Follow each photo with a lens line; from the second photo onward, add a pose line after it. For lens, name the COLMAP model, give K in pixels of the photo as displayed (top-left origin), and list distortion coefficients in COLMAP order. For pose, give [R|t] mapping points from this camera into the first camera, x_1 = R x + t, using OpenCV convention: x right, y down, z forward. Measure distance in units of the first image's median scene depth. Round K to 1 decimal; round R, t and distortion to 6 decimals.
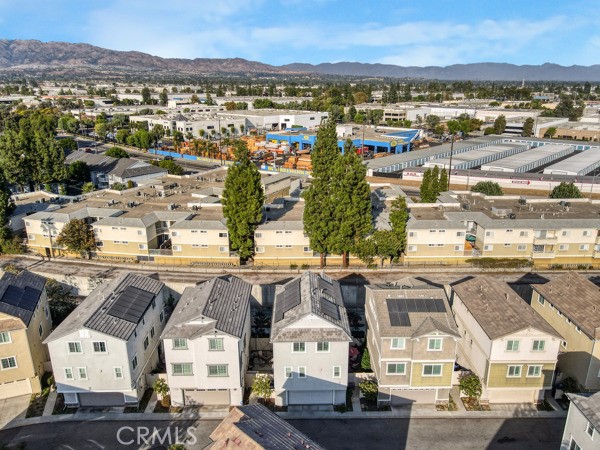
lens RADIAL K [[440.7, 0, 306.0], [0, 440.7, 224.3], [0, 0, 1]] dist [0.007991, 0.005521]
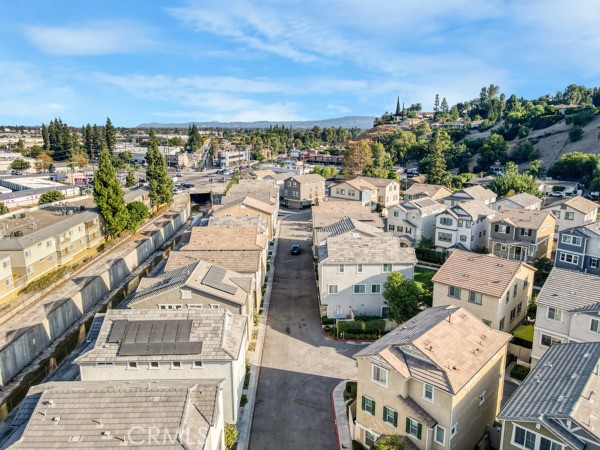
lens RADIAL K [[440.7, 0, 306.0], [0, 440.7, 224.3], [0, 0, 1]] dist [0.007991, 0.005521]
pose [[-0.003828, -0.220133, 0.975462, -0.774460], [0.309793, 0.927218, 0.210461, -0.083605], [-0.950796, 0.302998, 0.064646, 0.725498]]
